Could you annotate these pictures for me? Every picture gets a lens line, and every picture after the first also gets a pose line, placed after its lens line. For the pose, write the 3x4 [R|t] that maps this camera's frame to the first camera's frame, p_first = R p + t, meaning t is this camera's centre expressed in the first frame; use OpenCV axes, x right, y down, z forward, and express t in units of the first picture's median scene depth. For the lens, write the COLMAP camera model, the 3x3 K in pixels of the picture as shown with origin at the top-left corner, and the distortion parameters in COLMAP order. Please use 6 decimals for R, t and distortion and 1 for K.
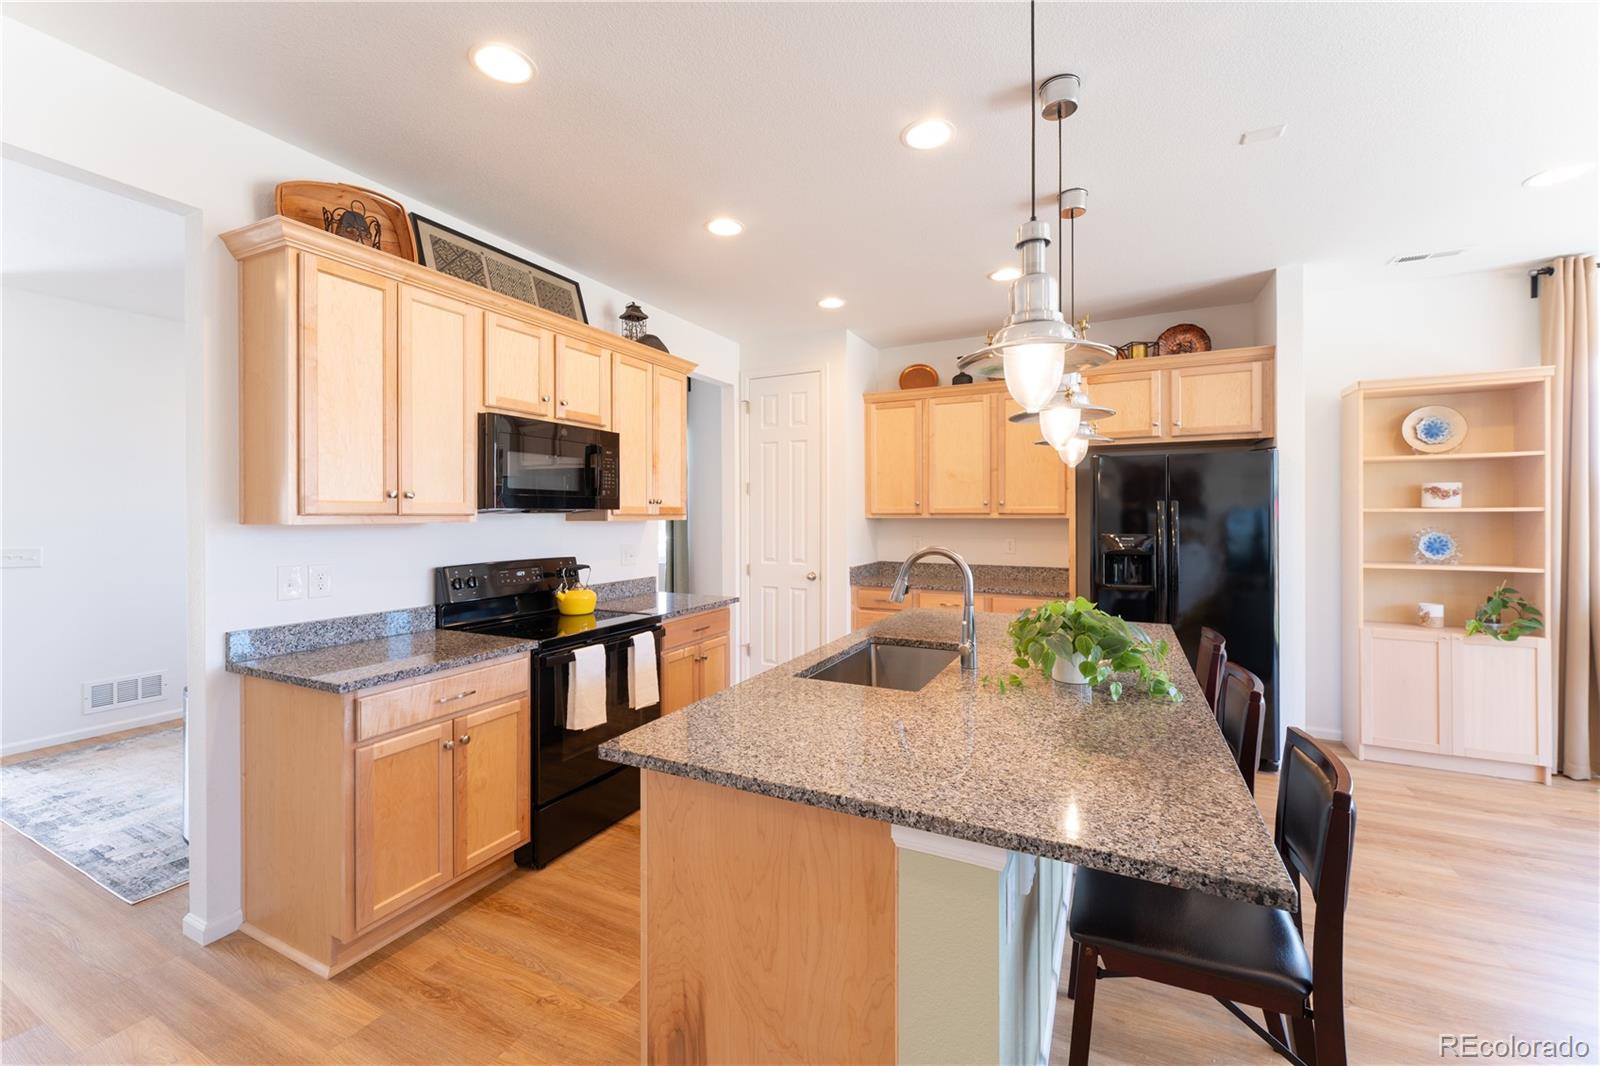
lens RADIAL K [[647.0, 0, 797.9], [0, 647.0, 516.5], [0, 0, 1]] dist [-0.002401, -0.000206]
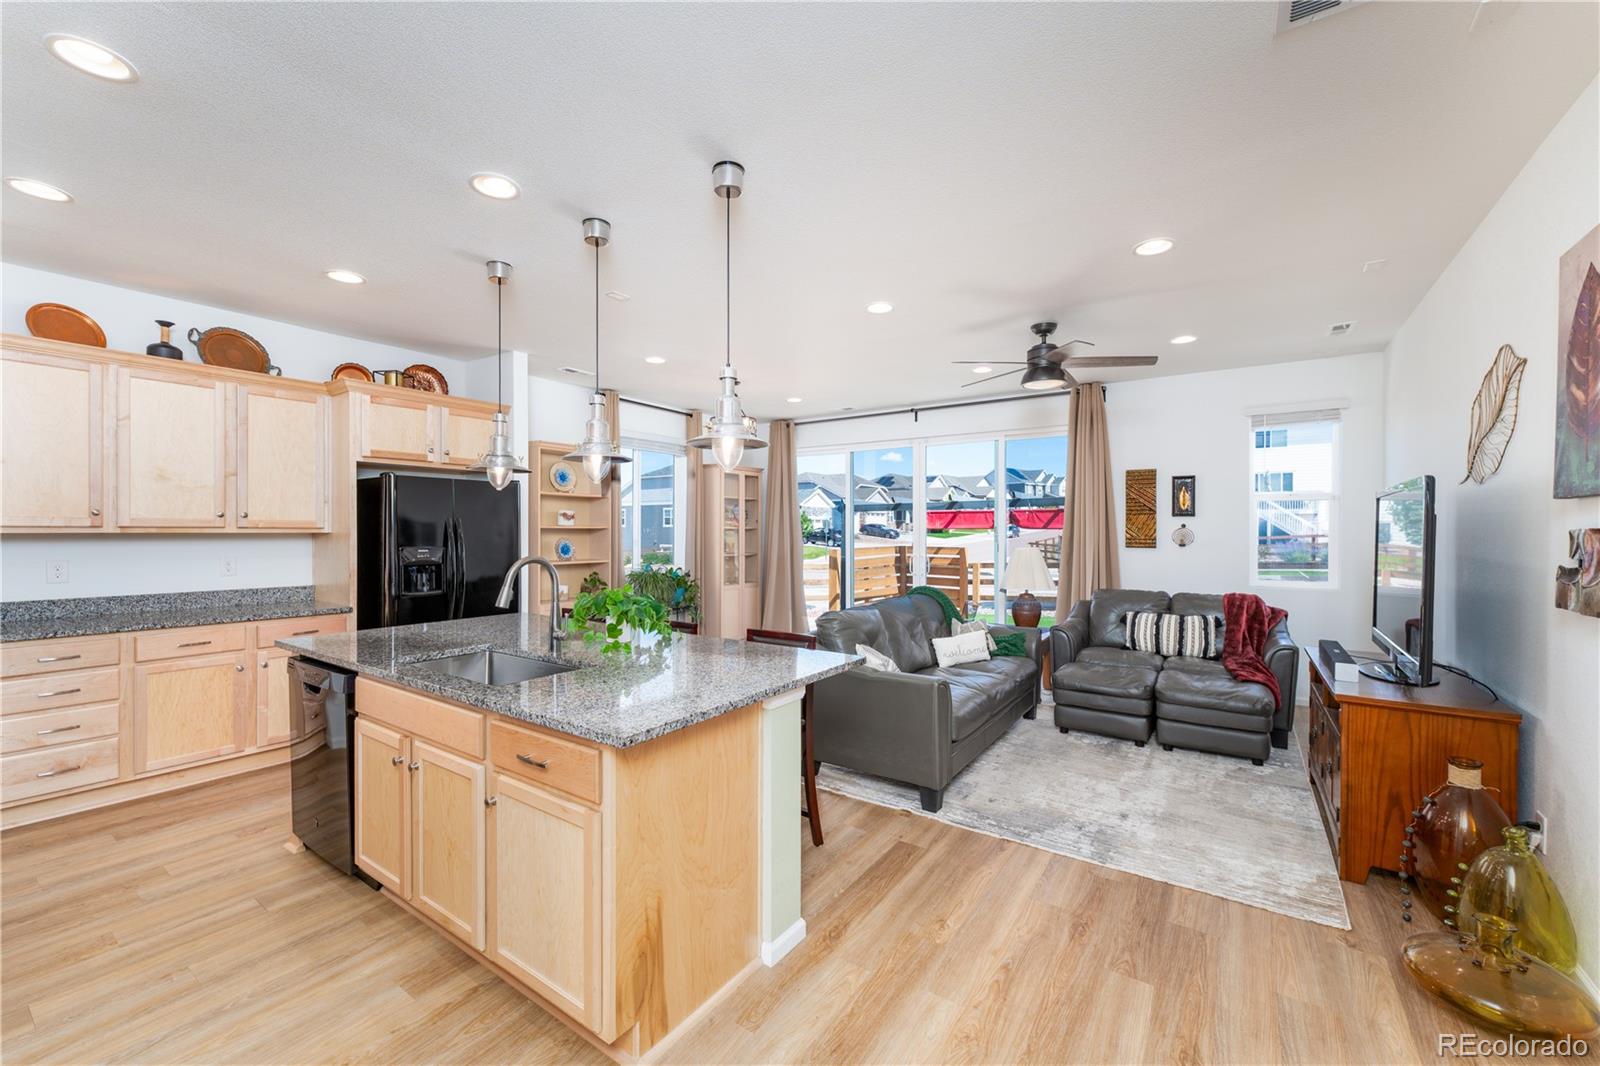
lens RADIAL K [[642.3, 0, 791.0], [0, 642.3, 537.0], [0, 0, 1]] dist [-0.000493, -0.000185]
pose [[0.148232, -0.008297, 0.988918, -0.573500], [0.000310, 0.999965, 0.008343, 0.001185], [-0.988952, -0.000930, 0.148230, 0.235599]]
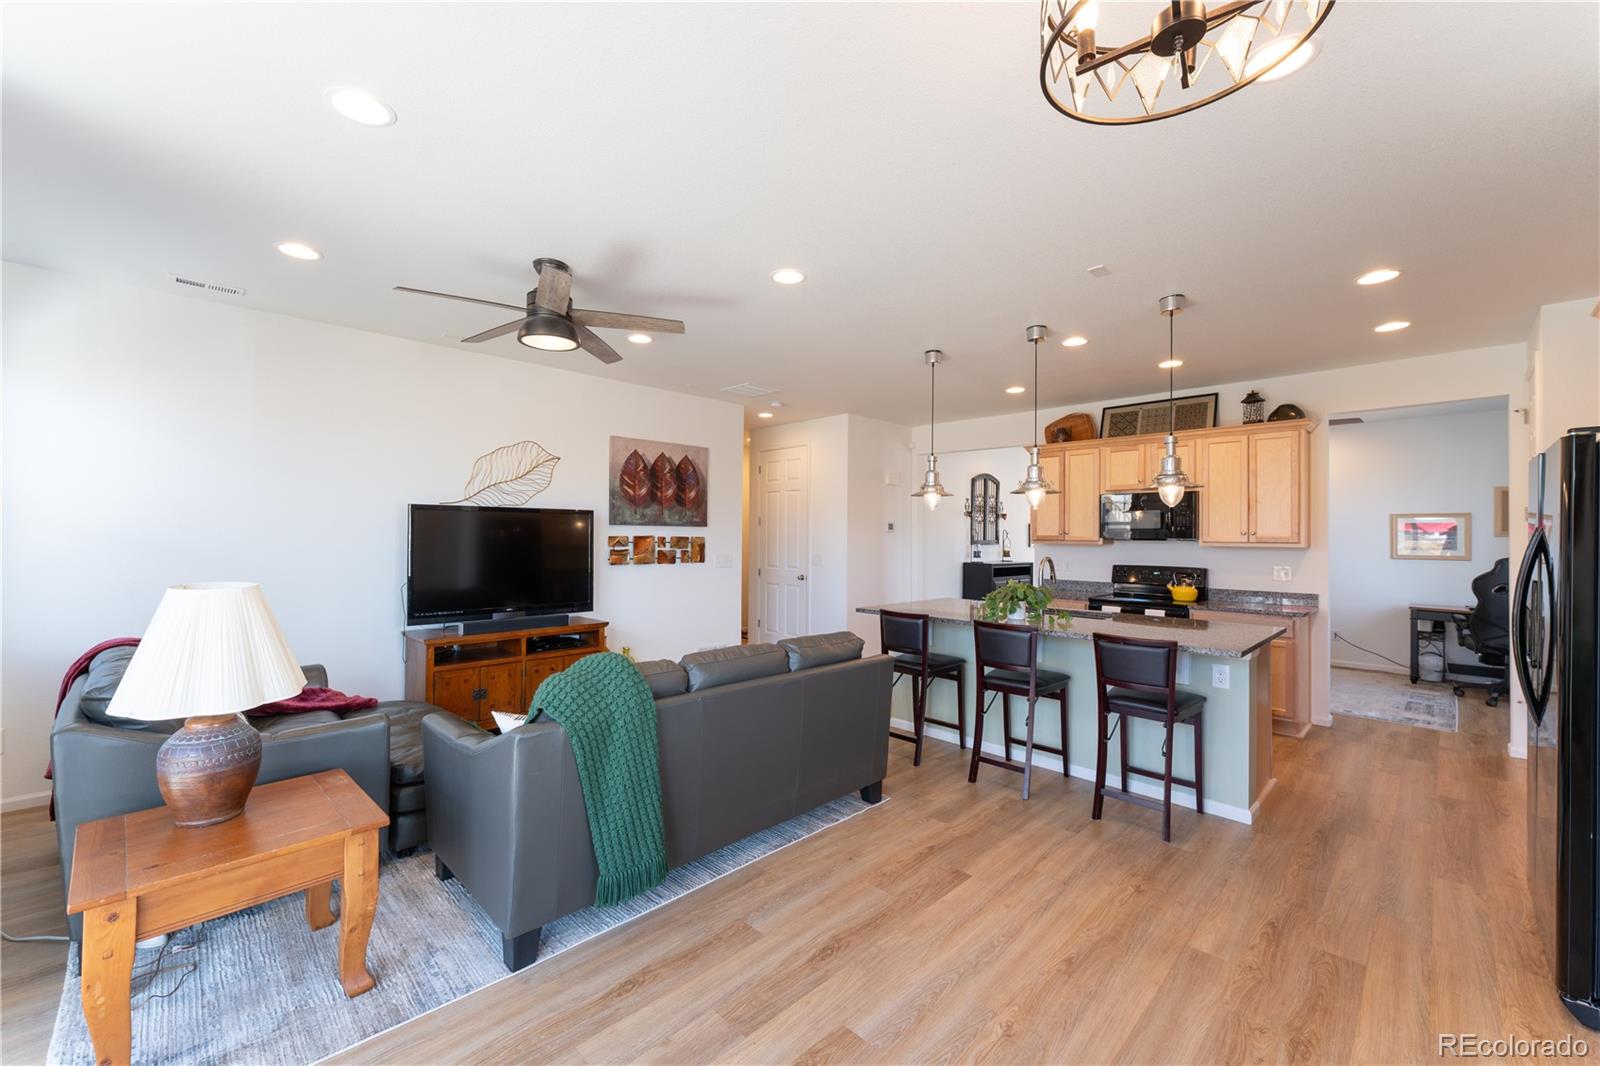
lens RADIAL K [[639.2, 0, 789.2], [0, 639.2, 530.1], [0, 0, 1]] dist [0.001089, -0.000050]
pose [[-0.325462, -0.009933, -0.945503, 1.592071], [-0.011225, 0.999915, -0.006640, -0.010192], [0.945488, 0.008452, -0.325546, 0.581018]]
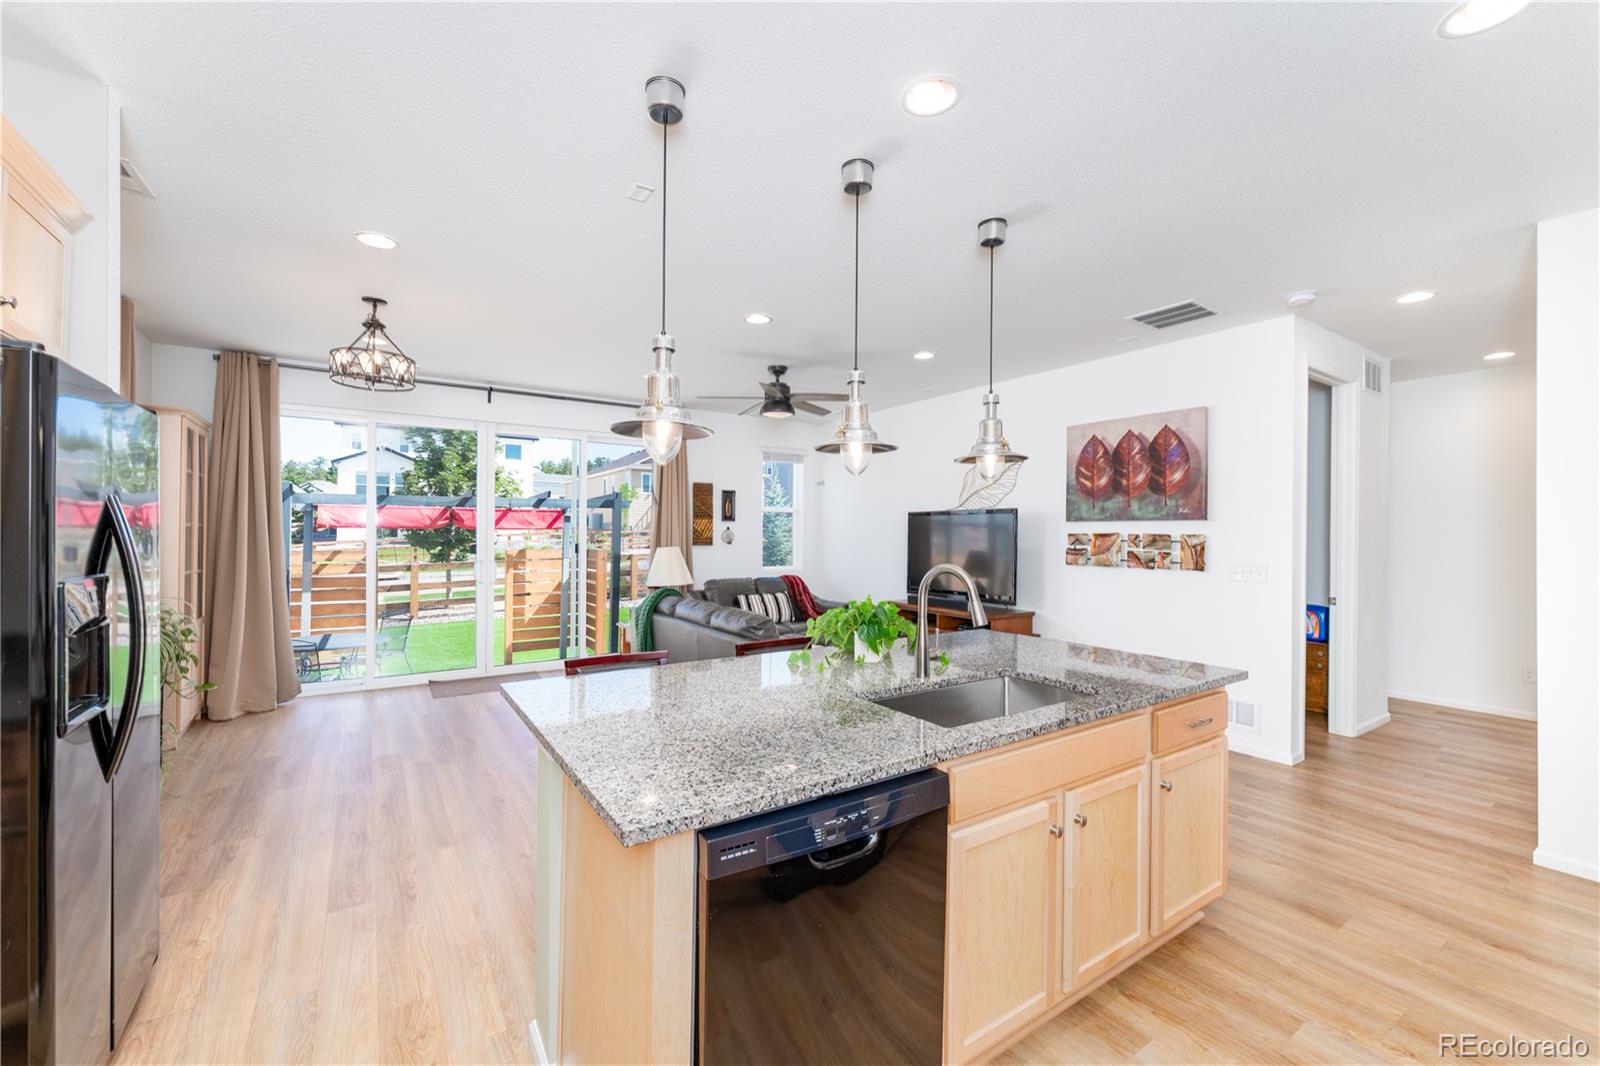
lens RADIAL K [[639.2, 0, 789.2], [0, 639.2, 530.1], [0, 0, 1]] dist [0.001089, -0.000050]
pose [[-0.863274, -0.001932, 0.504732, -0.049525], [-0.005044, 0.999976, -0.004799, 0.001884], [-0.504710, -0.006689, -0.863263, 1.297274]]
